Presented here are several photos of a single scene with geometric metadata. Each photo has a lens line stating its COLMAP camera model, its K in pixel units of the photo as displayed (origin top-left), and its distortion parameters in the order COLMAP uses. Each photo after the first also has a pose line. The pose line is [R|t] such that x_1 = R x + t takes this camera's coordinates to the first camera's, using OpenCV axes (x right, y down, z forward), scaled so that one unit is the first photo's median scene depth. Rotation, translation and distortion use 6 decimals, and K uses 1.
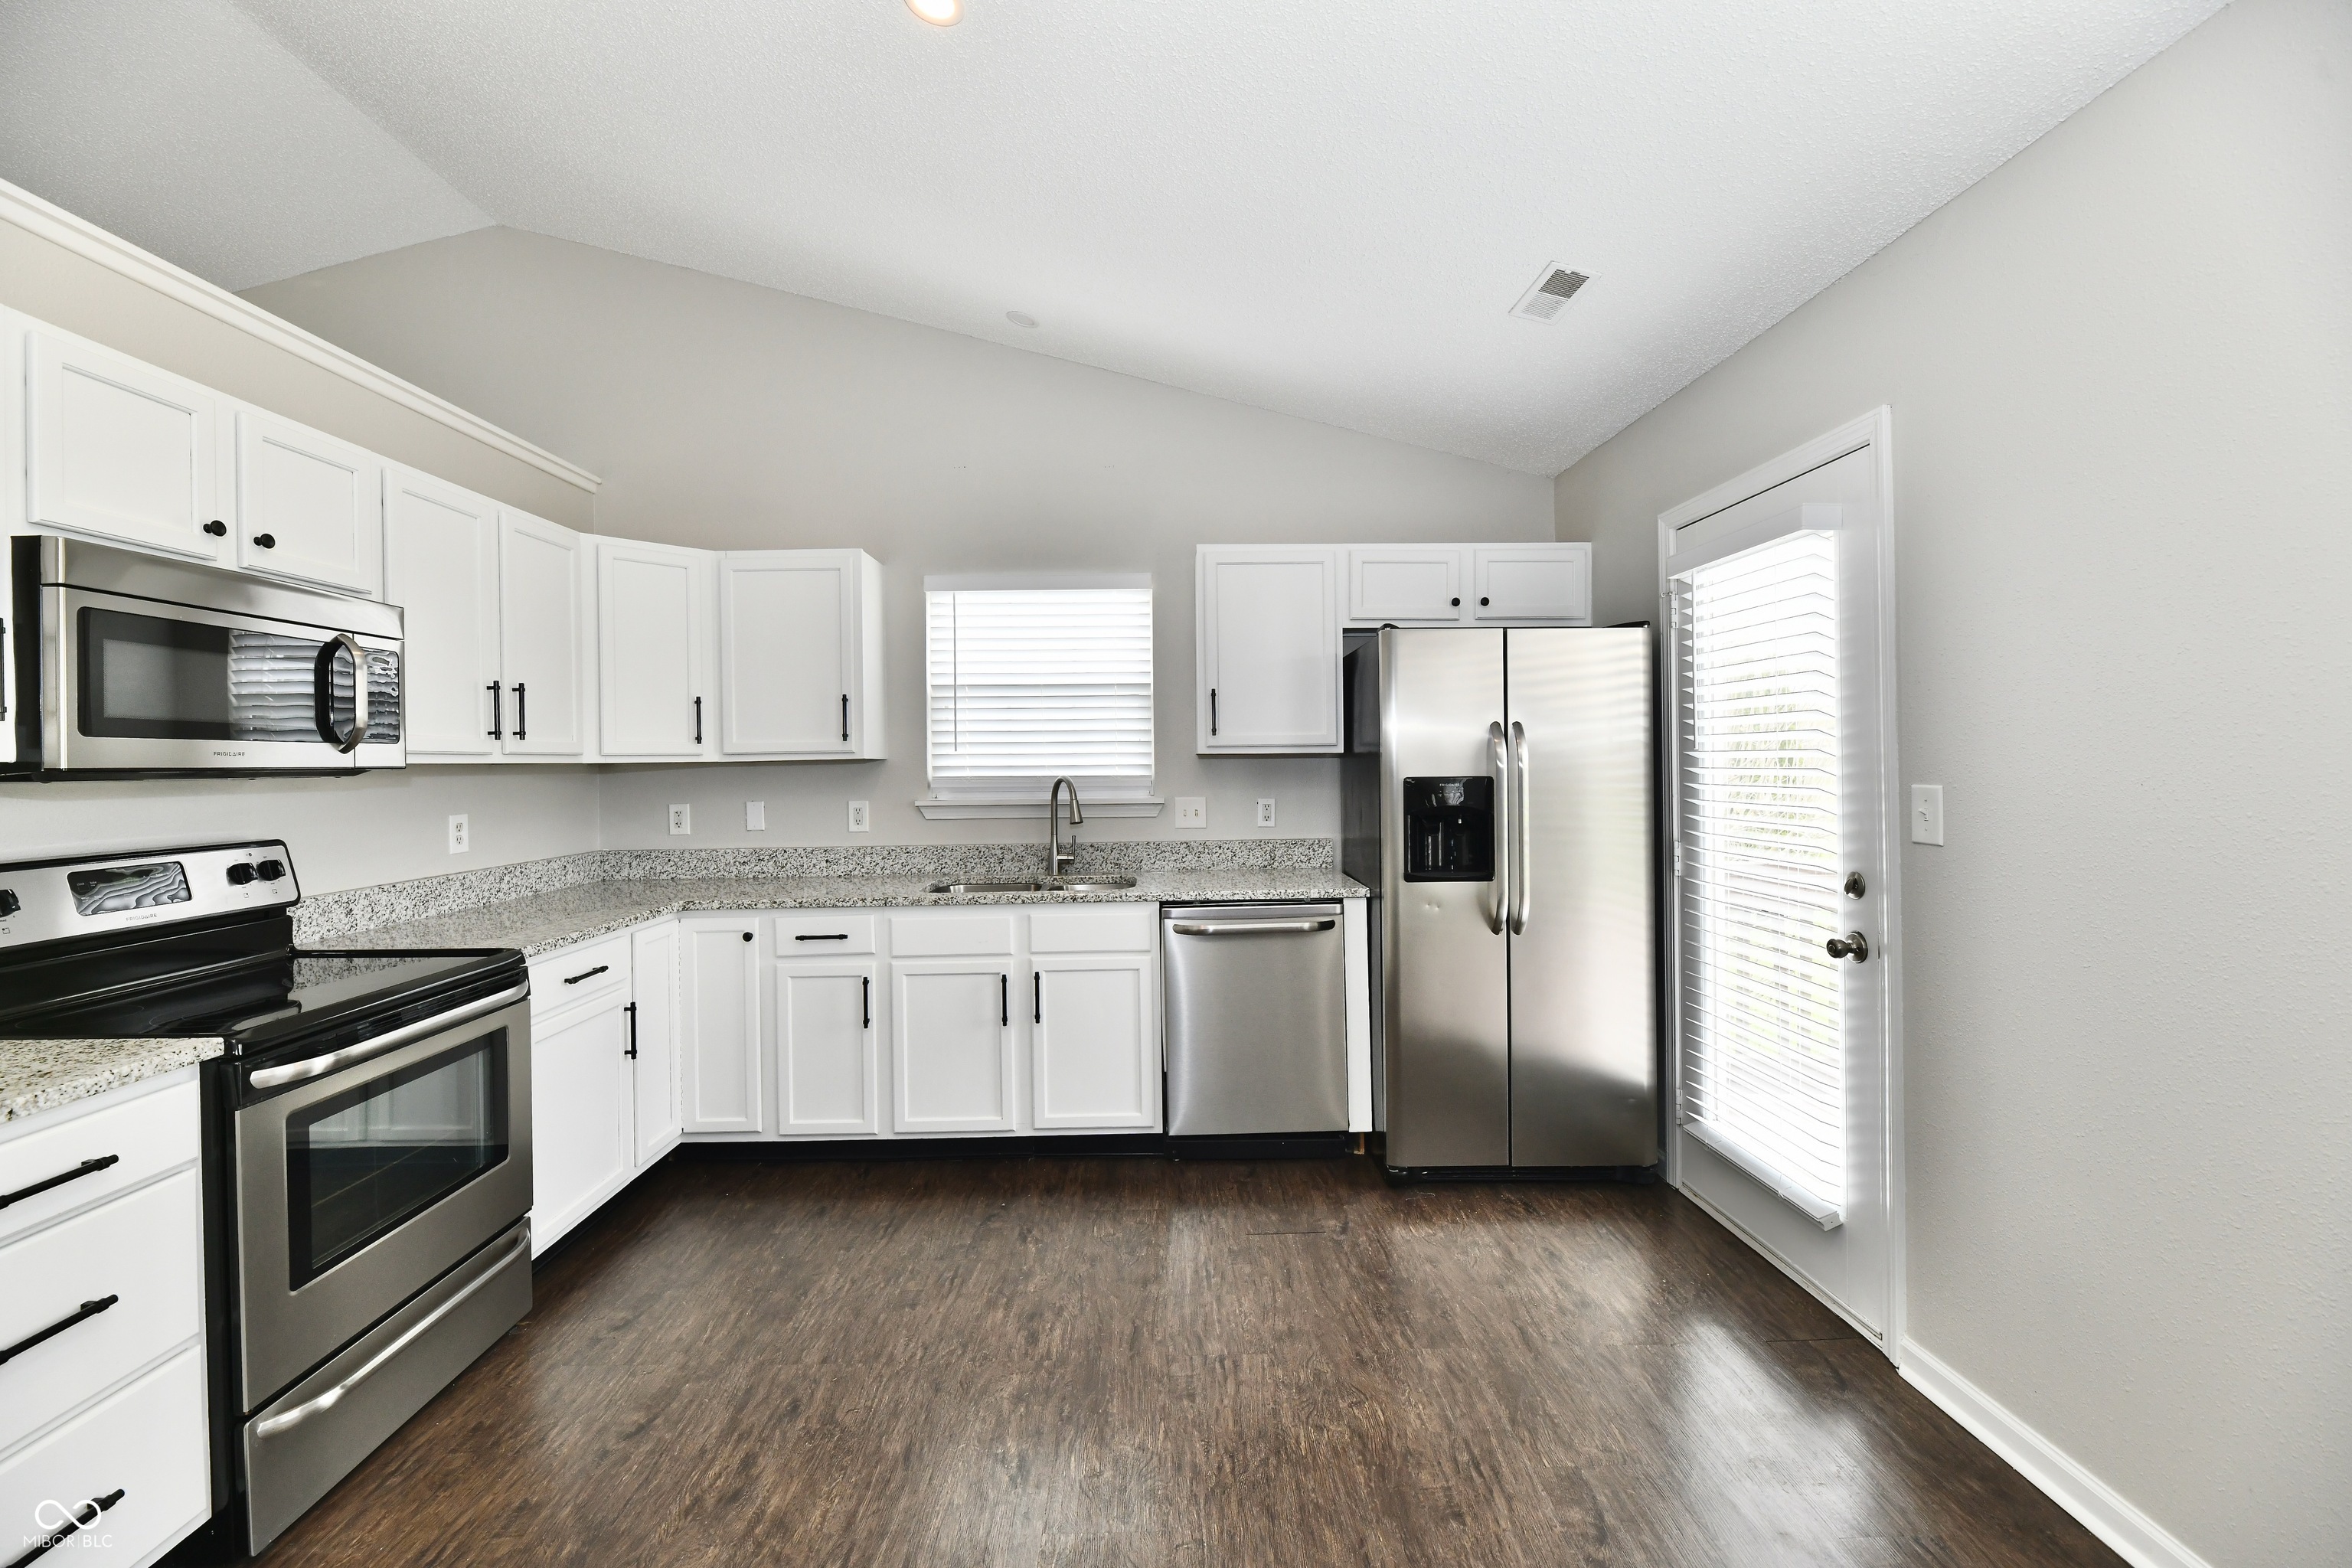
lens RADIAL K [[961.4, 0, 1169.1], [0, 961.4, 771.6], [0, 0, 1]] dist [-0.002018, -0.003739]
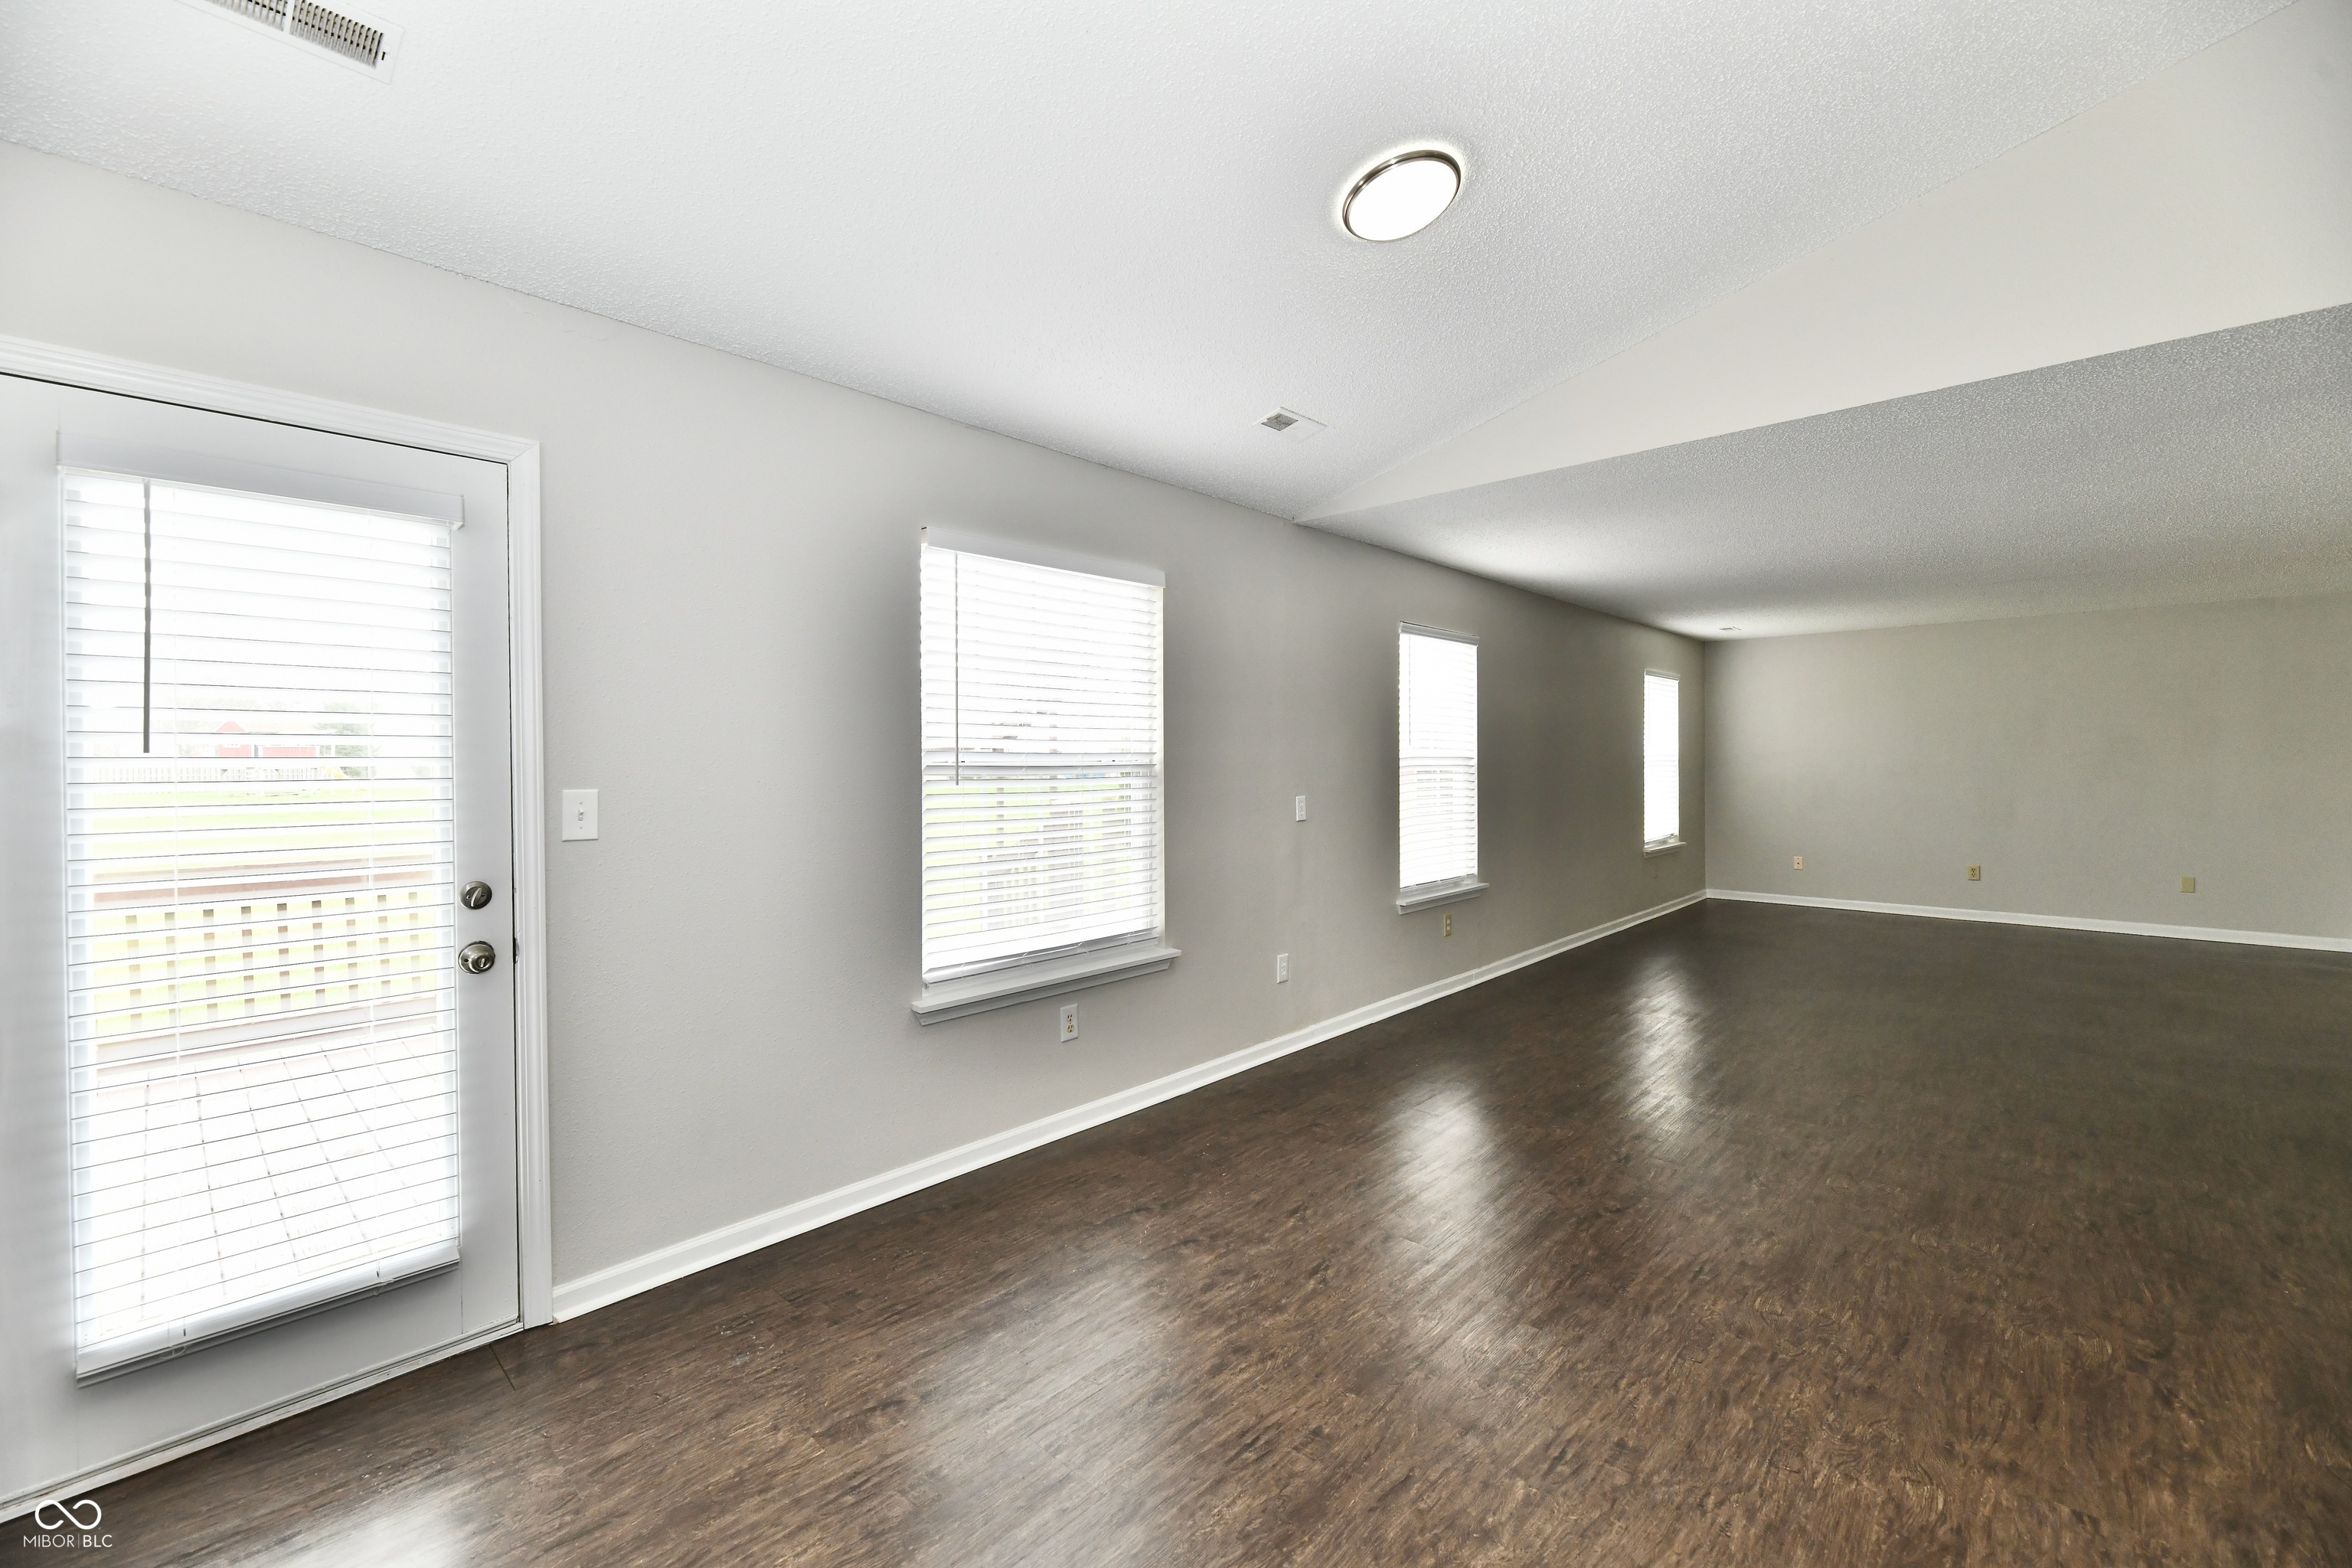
lens RADIAL K [[961.4, 0, 1166.6], [0, 961.4, 776.7], [0, 0, 1]] dist [-0.002018, -0.003739]
pose [[-0.713648, 0.002526, 0.700500, -0.352319], [0.019920, 0.999662, 0.016688, -0.004667], [-0.700222, 0.025864, -0.713457, 0.871261]]
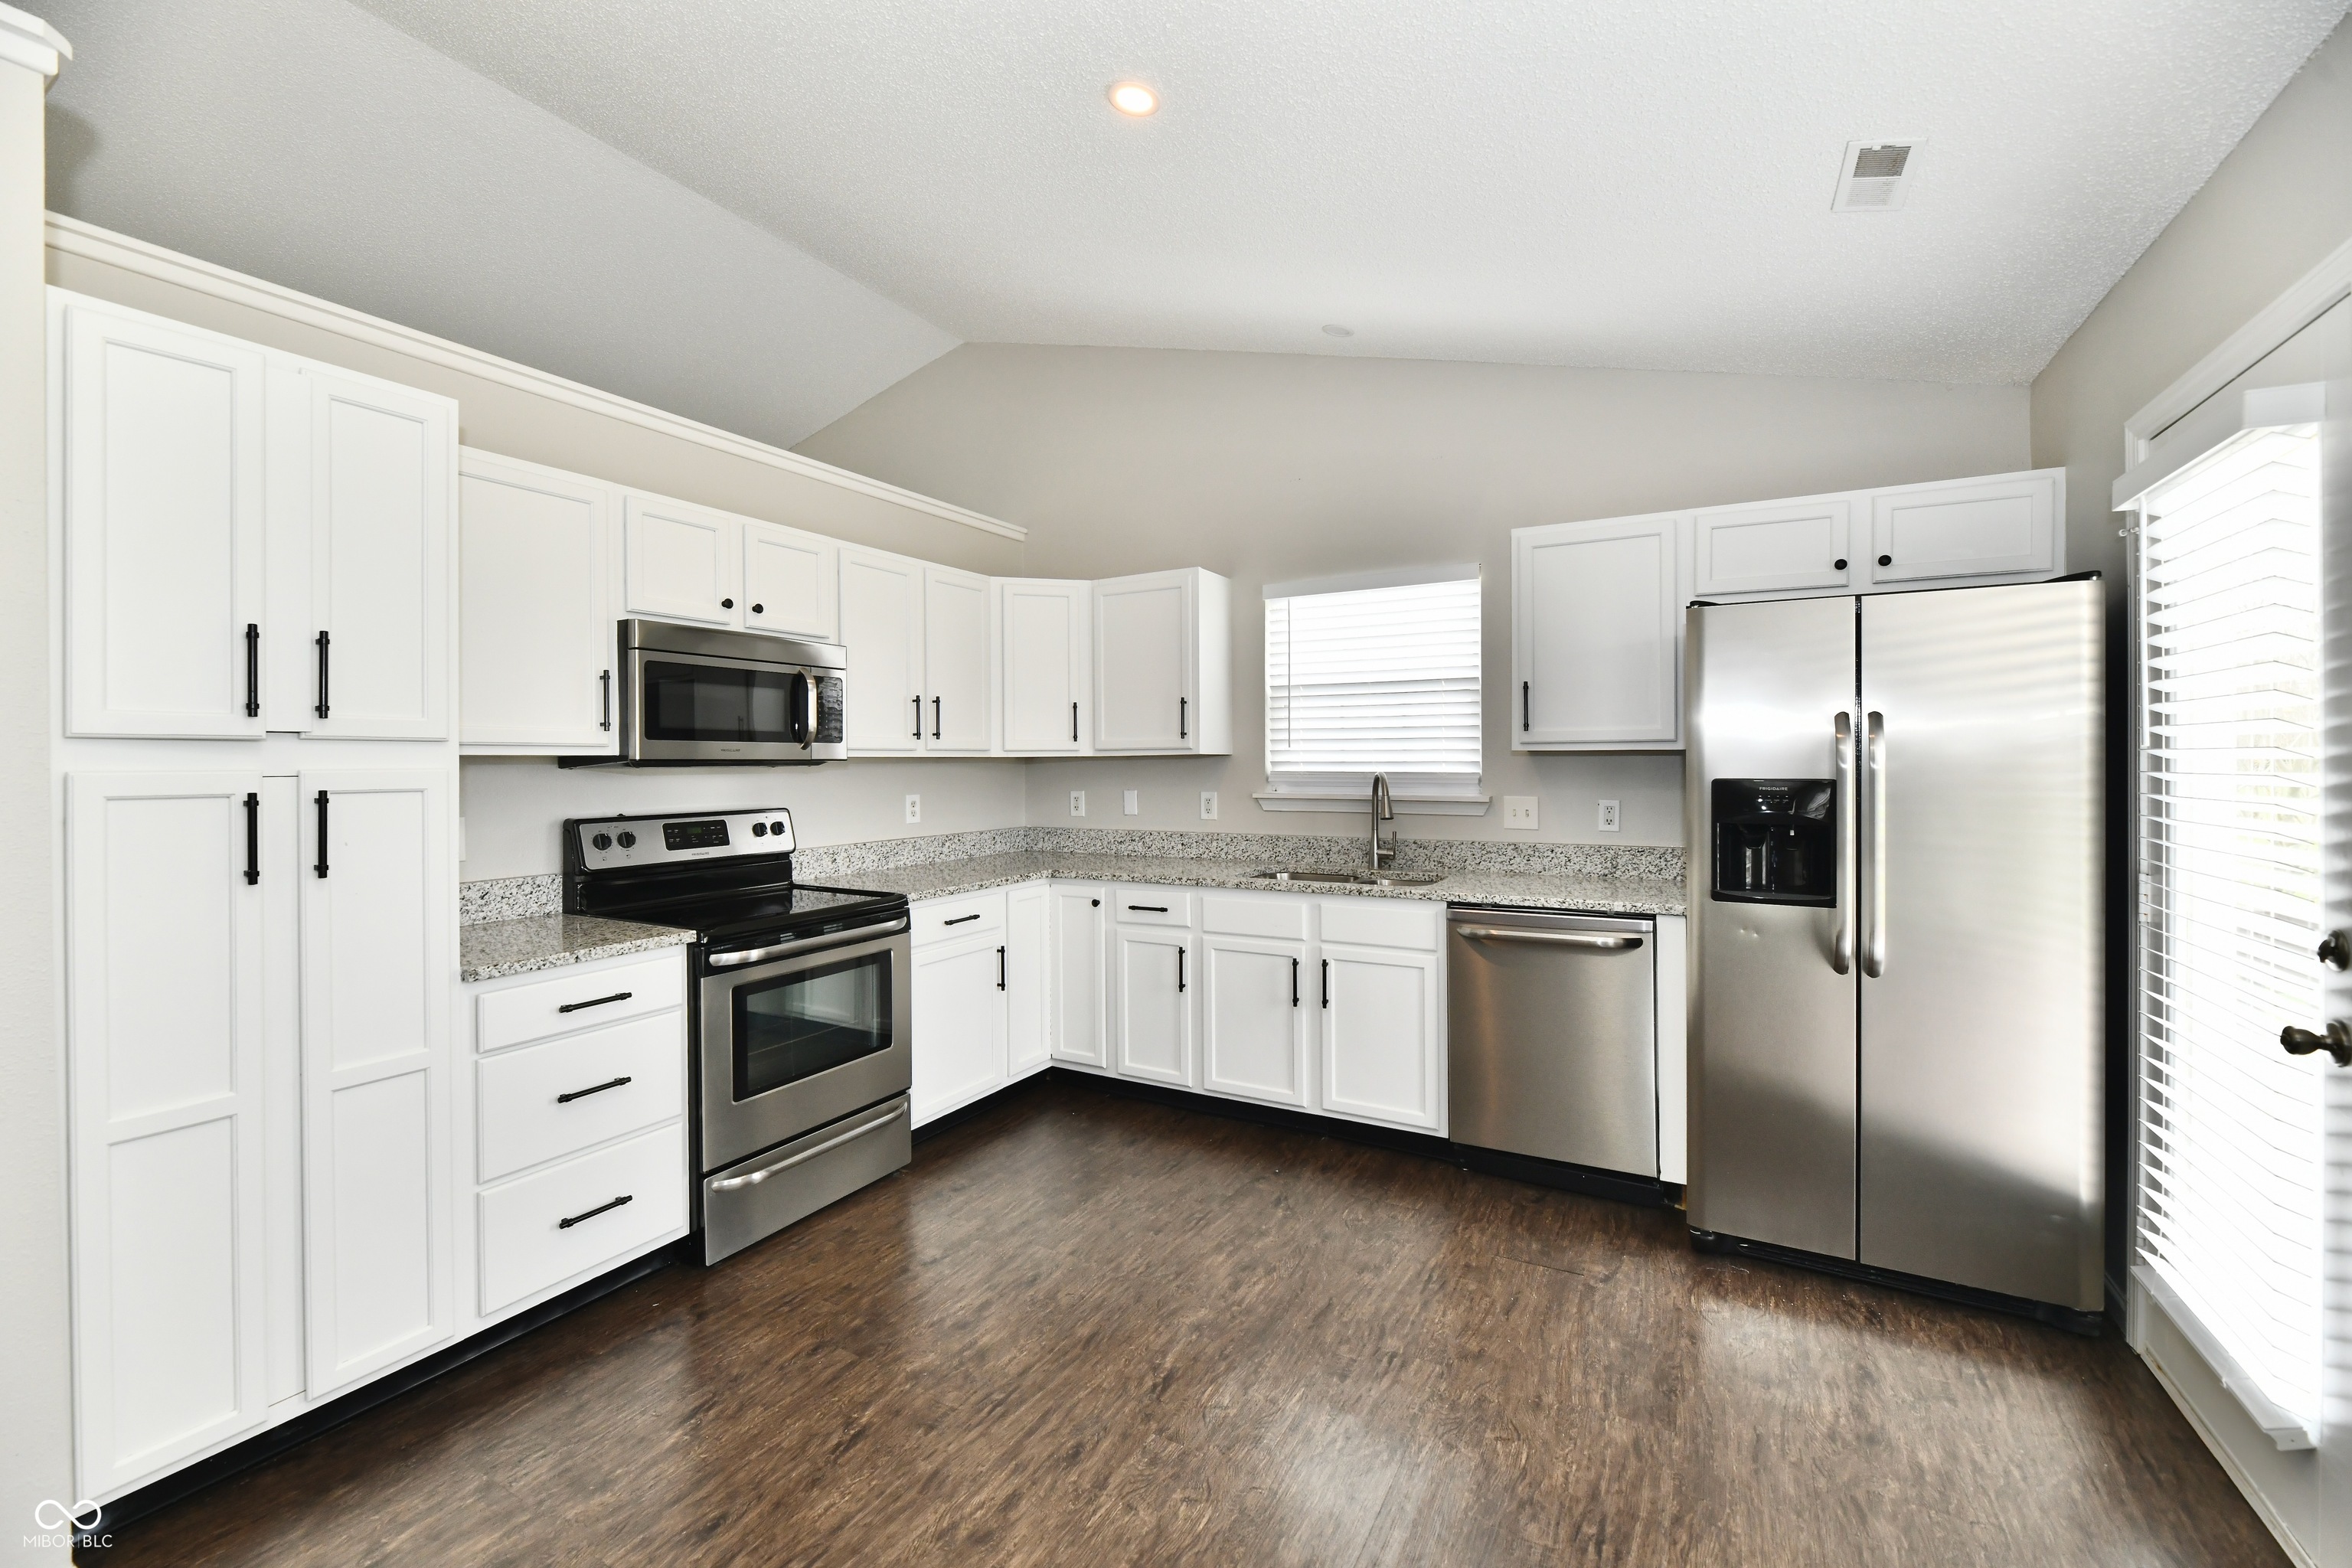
lens RADIAL K [[961.4, 0, 1168.0], [0, 961.4, 773.1], [0, 0, 1]] dist [-0.002018, -0.003739]
pose [[0.863622, 0.013783, -0.503952, 0.247209], [-0.010231, 0.999900, 0.009814, -0.002469], [0.504036, -0.003319, 0.863676, 0.012744]]
